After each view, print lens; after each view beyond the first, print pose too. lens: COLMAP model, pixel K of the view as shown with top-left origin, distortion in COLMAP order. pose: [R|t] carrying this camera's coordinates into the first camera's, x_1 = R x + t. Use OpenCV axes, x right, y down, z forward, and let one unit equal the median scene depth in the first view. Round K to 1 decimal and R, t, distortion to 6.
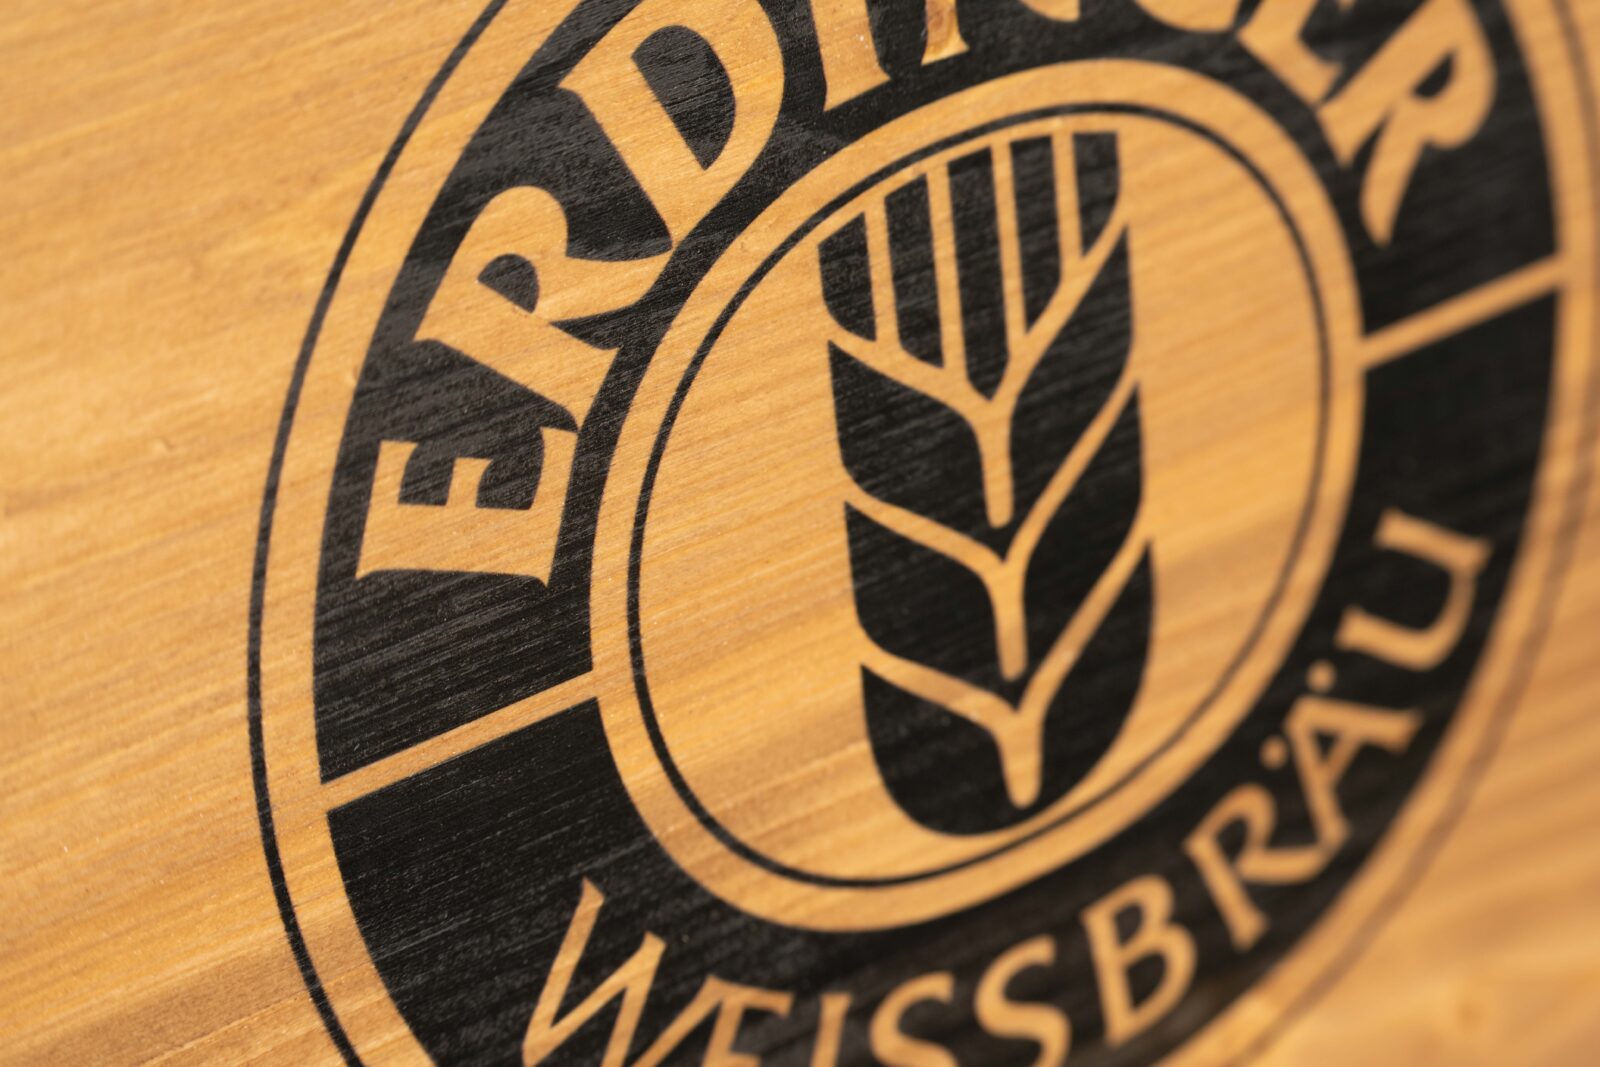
lens RADIAL K [[4895.6, 0, 707.2], [0, 4895.6, 517.5], [0, 0, 1]] dist [0.035691, 0.000000]
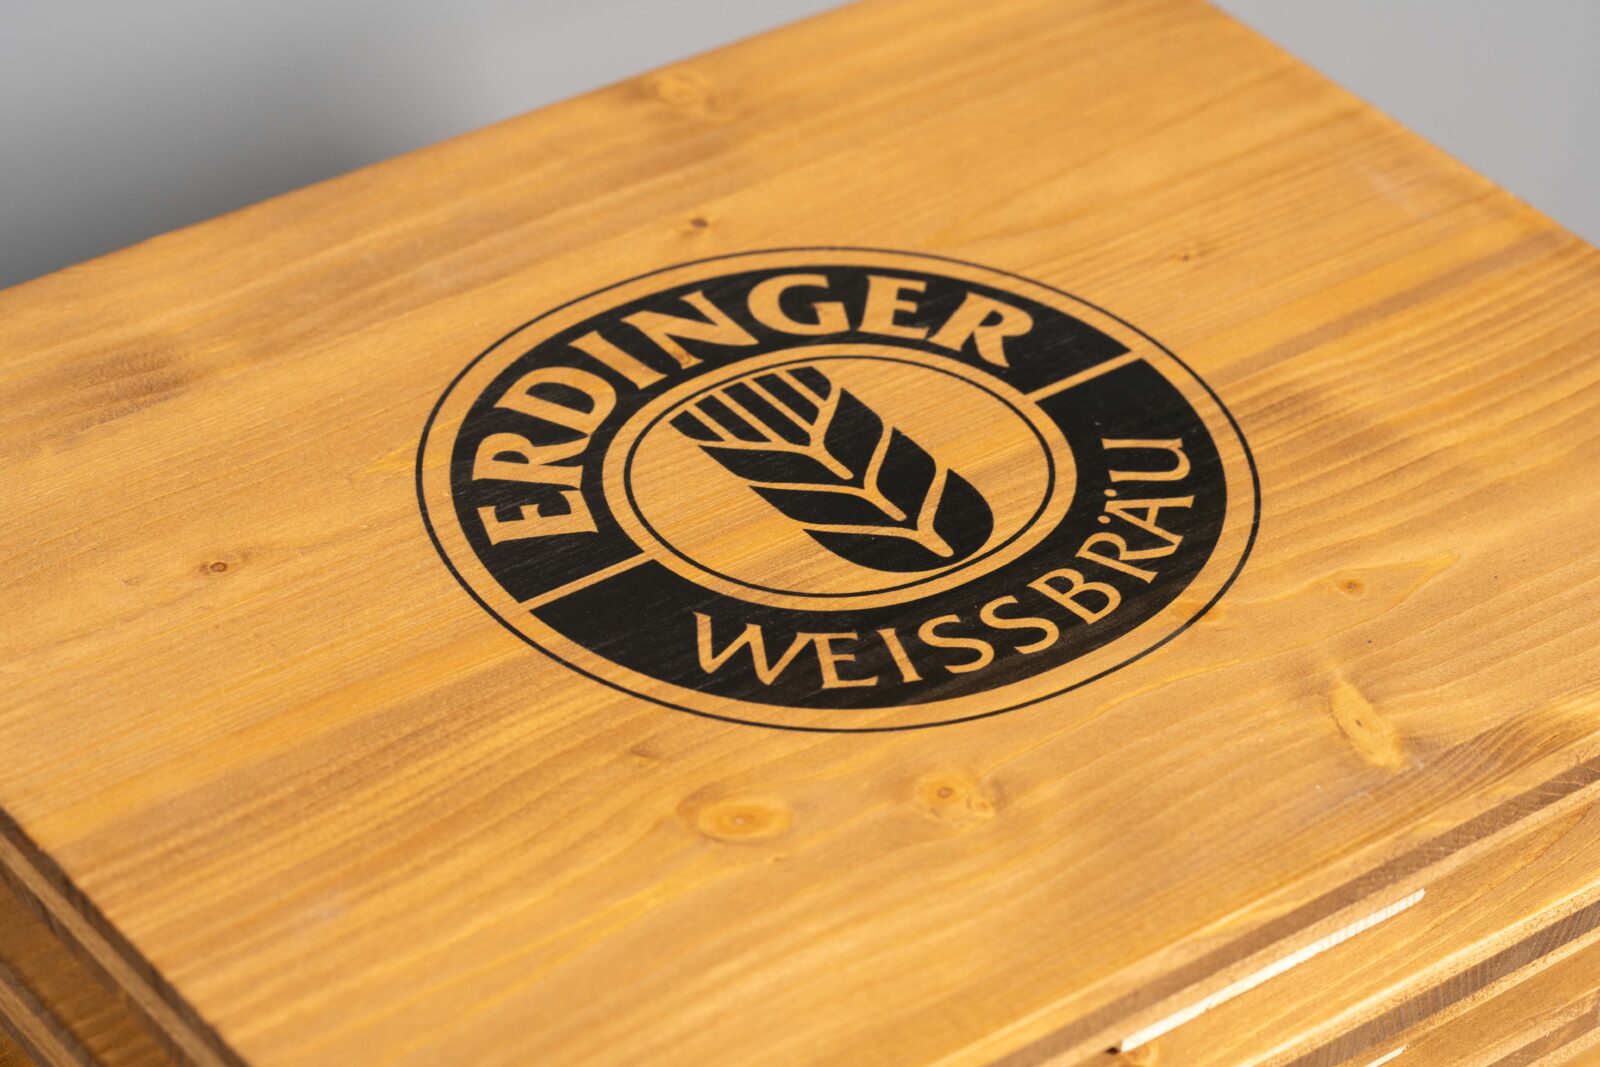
lens RADIAL K [[4732.0, 0, 808.6], [0, 4732.0, 534.3], [0, 0, 1]] dist [0.045277, 0.000000]
pose [[0.717941, -0.696104, -0.000520, 0.033449], [0.331510, 0.342566, -0.879062, 1.825656], [0.612096, 0.630942, 0.476708, 0.059220]]
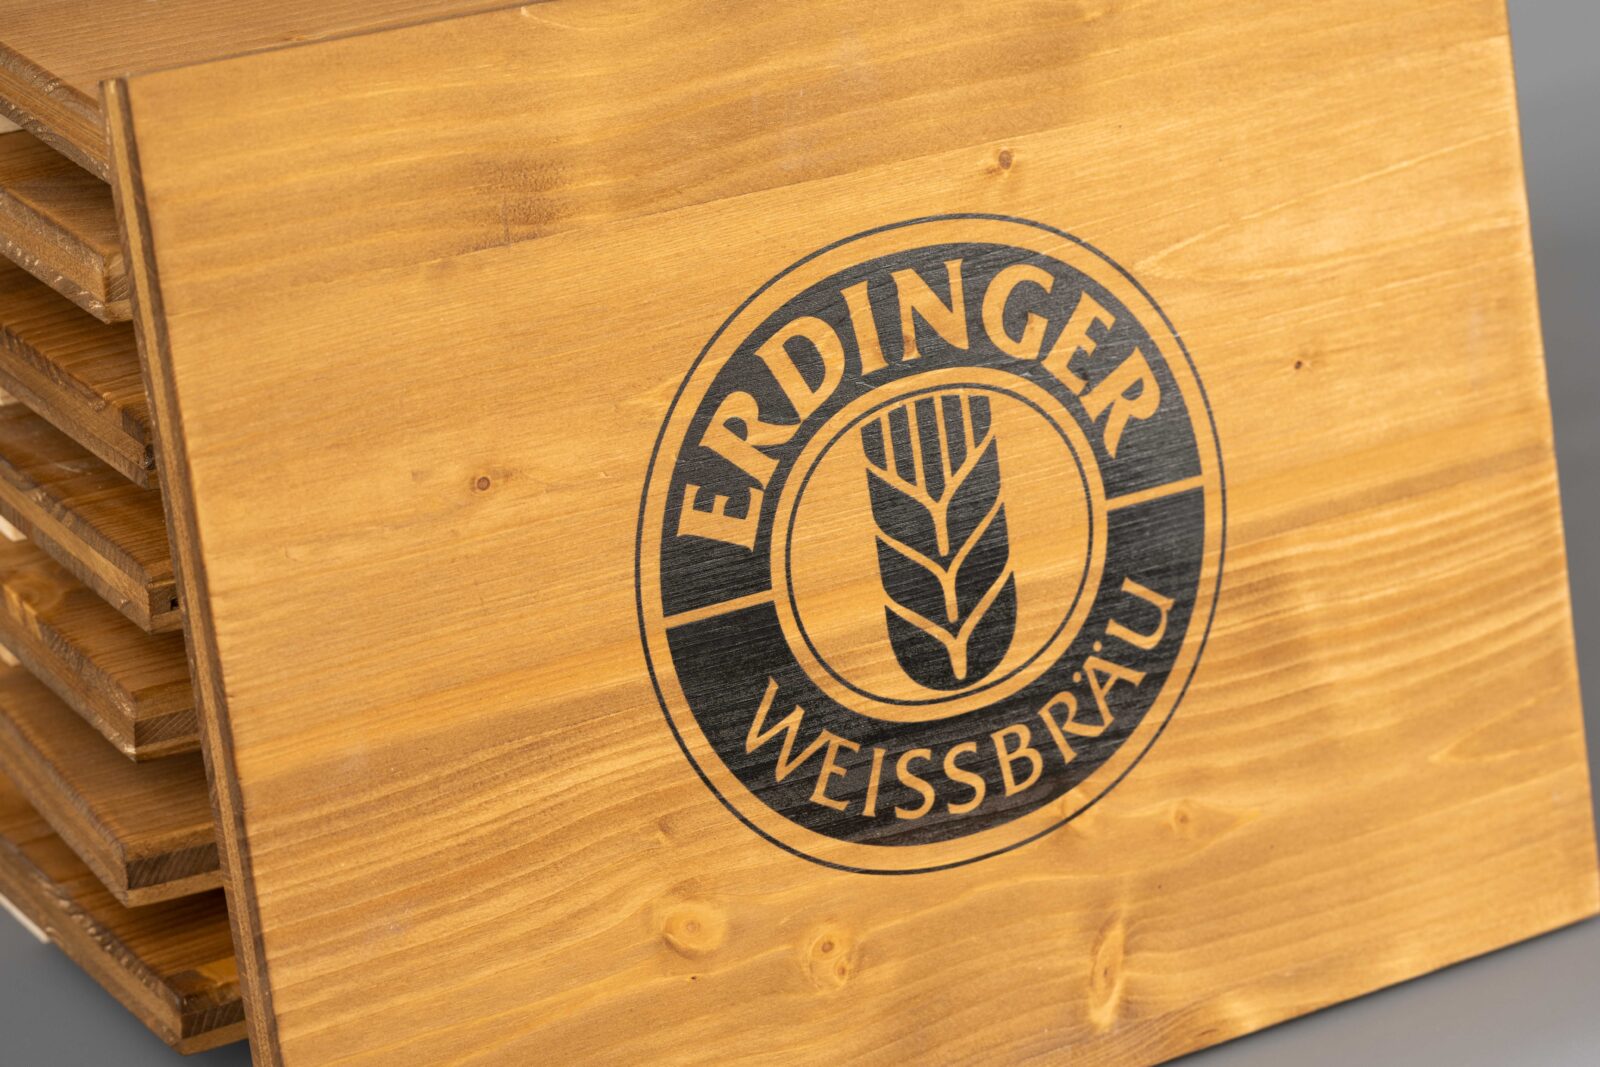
lens RADIAL K [[4895.6, 0, 802.9], [0, 4895.6, 540.9], [0, 0, 1]] dist [0.035691, 0.000000]
pose [[0.996002, -0.014164, -0.088197, 0.215648], [-0.004811, 0.977410, -0.211297, 0.538940], [0.089198, 0.210877, 0.973435, -1.474367]]
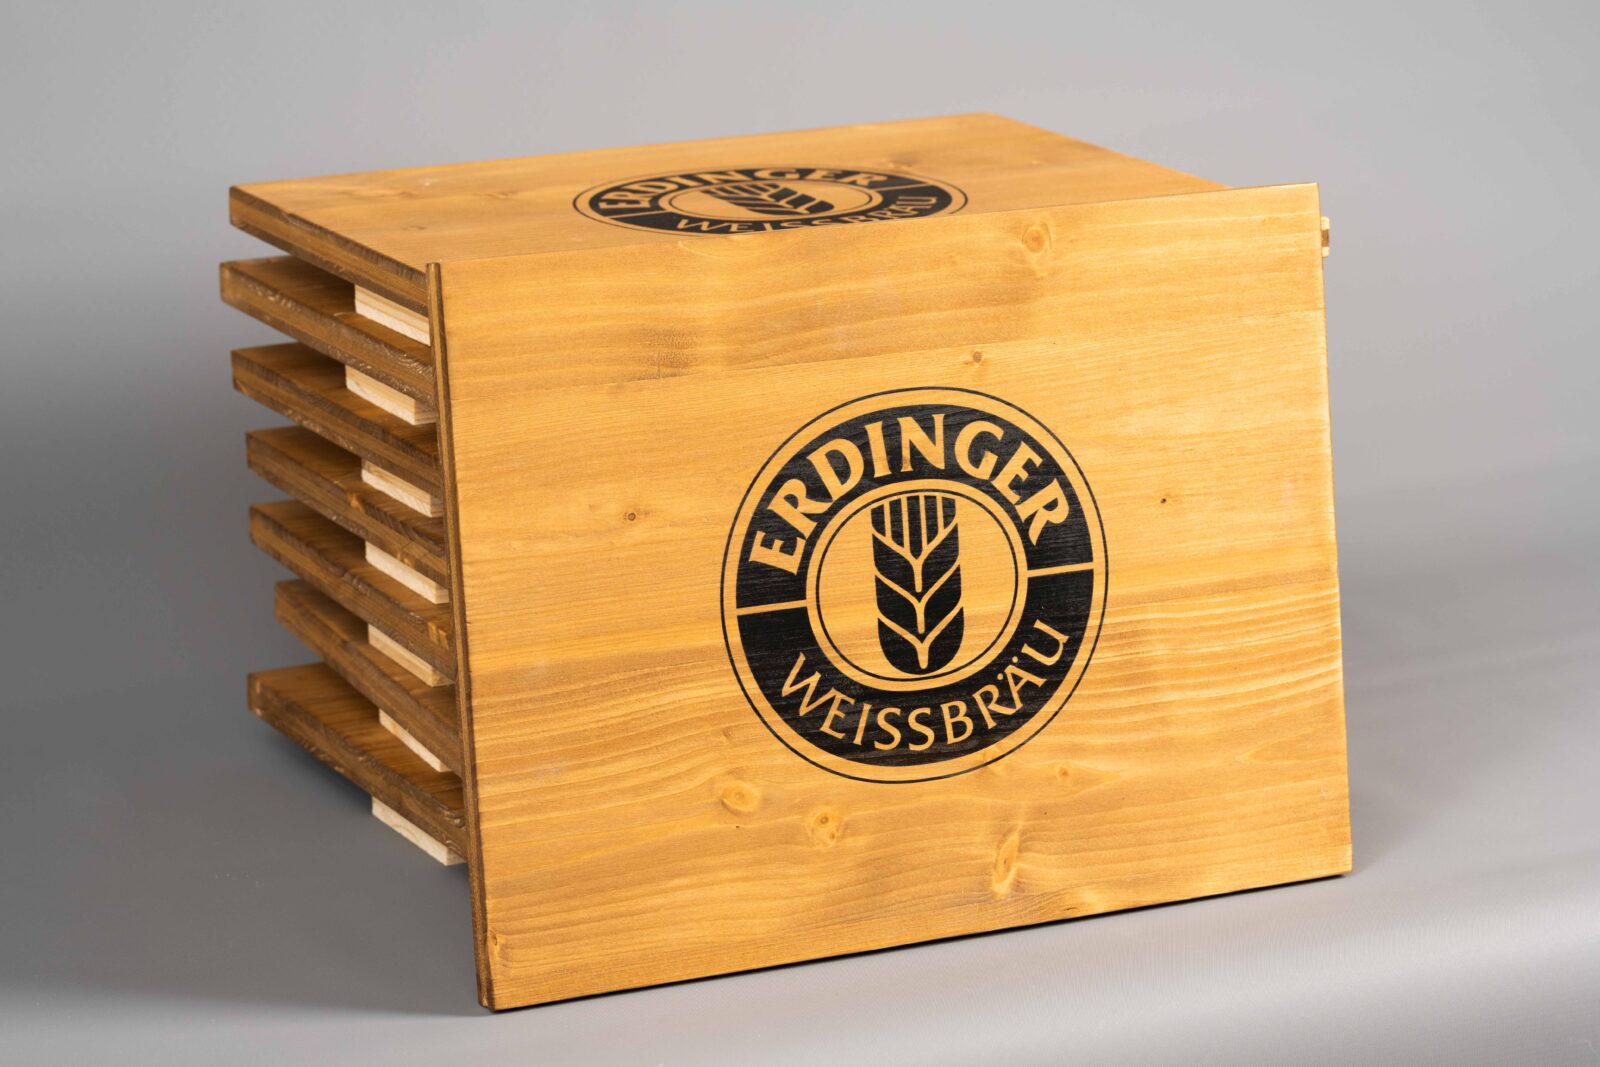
lens RADIAL K [[4879.6, 0, 799.7], [0, 4879.6, 532.1], [0, 0, 1]] dist [0.004453, 0.000000]
pose [[0.974476, 0.070114, -0.213262, 0.862214], [-0.124108, 0.959860, -0.251528, 1.030742], [0.187066, 0.271576, 0.944062, -2.993574]]
